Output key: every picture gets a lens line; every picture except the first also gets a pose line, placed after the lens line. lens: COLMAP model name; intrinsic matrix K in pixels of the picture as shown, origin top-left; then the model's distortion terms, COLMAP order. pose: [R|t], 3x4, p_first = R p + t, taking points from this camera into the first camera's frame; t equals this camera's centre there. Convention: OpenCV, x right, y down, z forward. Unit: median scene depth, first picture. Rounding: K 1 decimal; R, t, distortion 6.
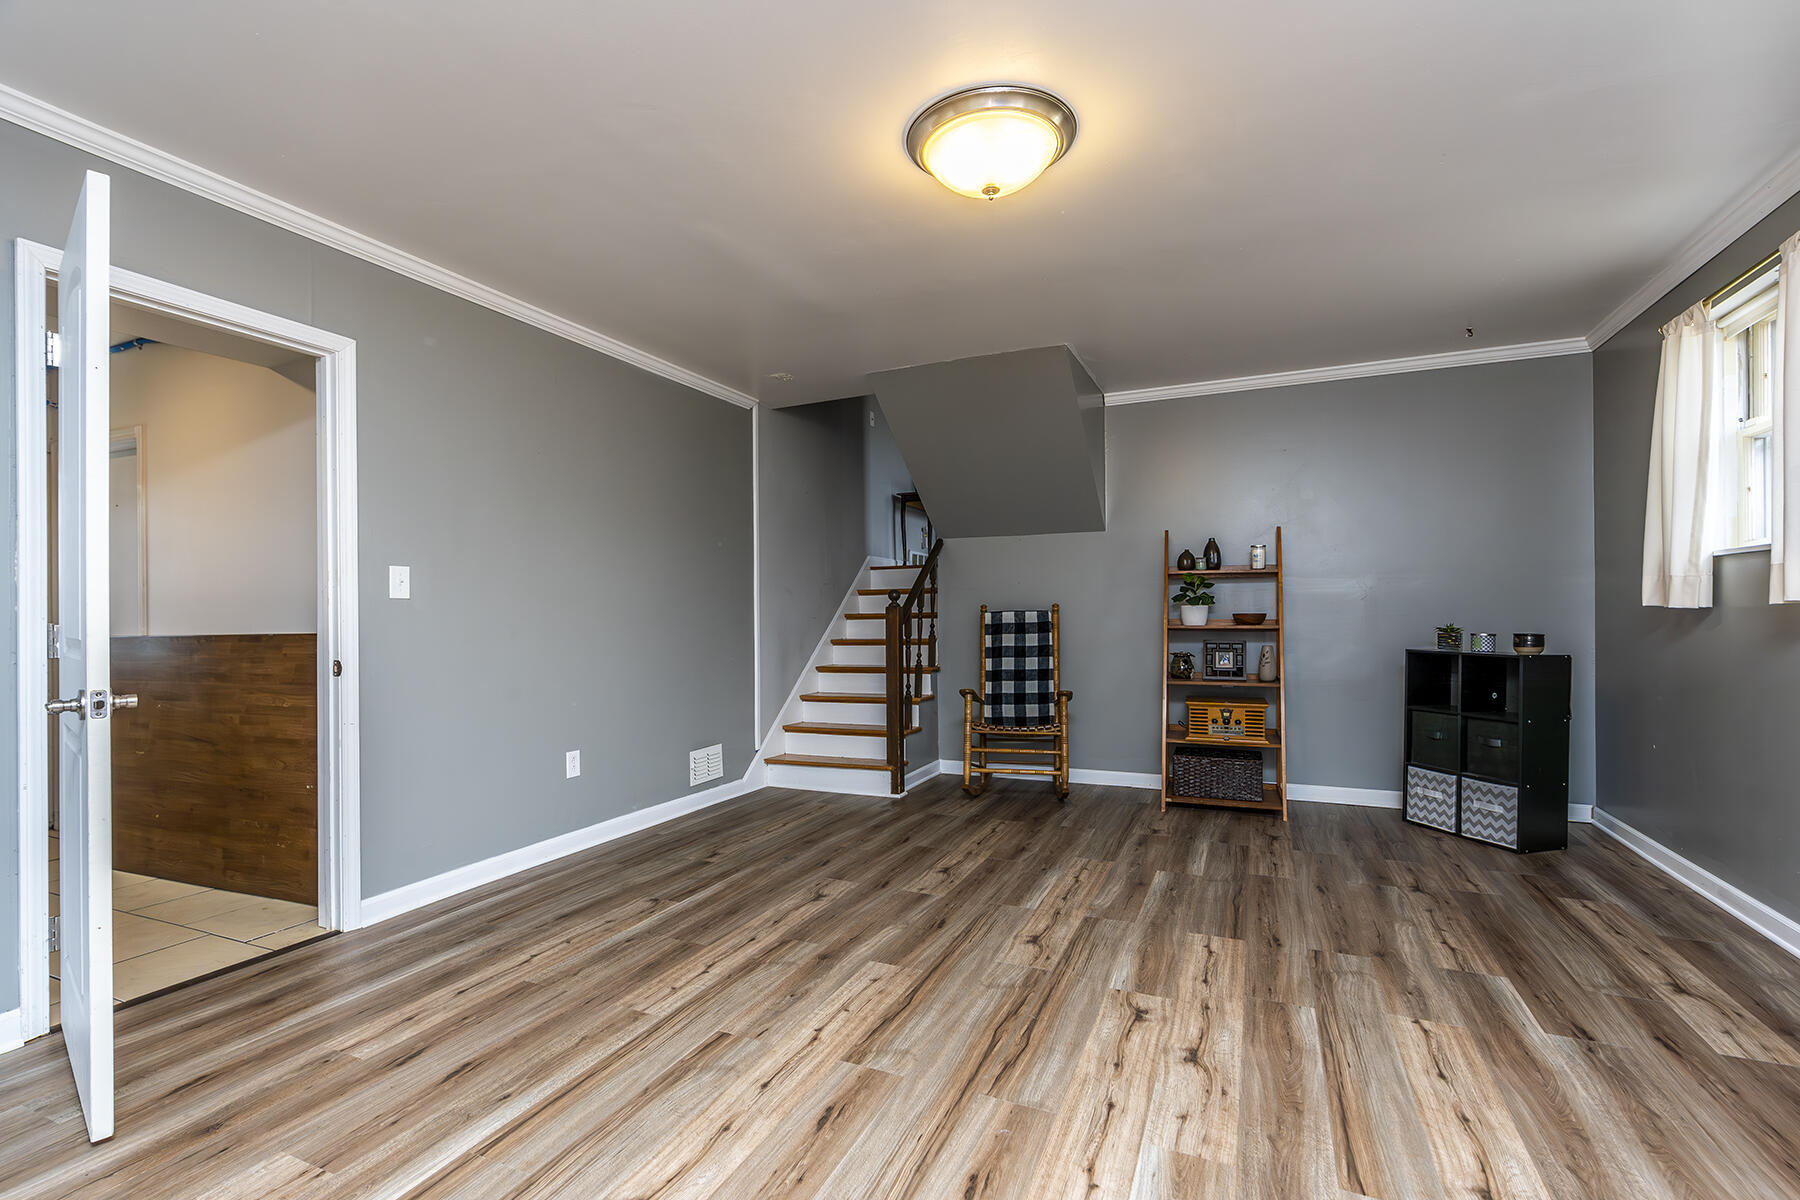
lens RADIAL K [[832.2, 0, 898.1], [0, 832.2, 611.6], [0, 0, 1]] dist [0.001115, 0.000167]
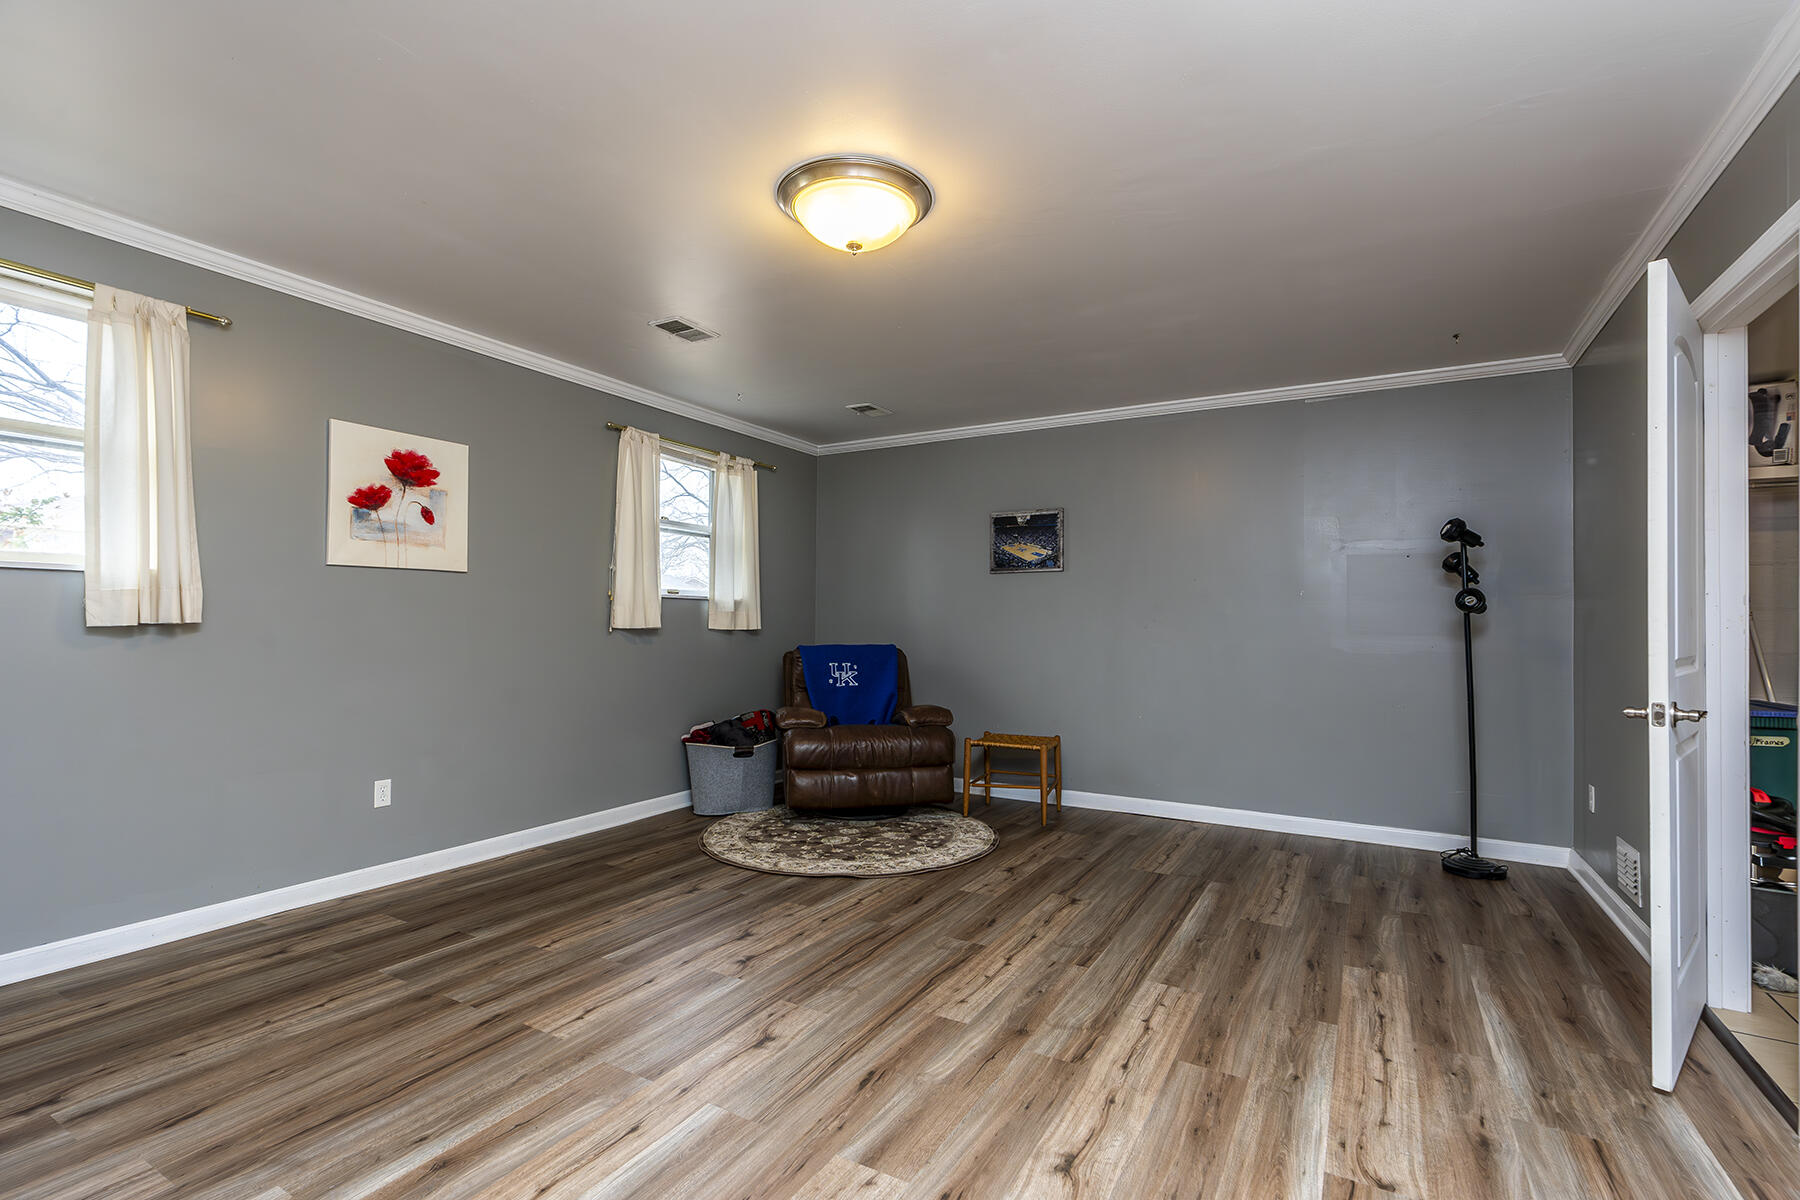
lens RADIAL K [[832.2, 0, 896.0], [0, 832.2, 615.7], [0, 0, 1]] dist [0.001115, 0.000167]
pose [[-0.993962, 0.002616, 0.109696, -0.056639], [0.001149, 0.999909, -0.013433, -0.006556], [-0.109721, -0.013226, -0.993874, 1.916281]]
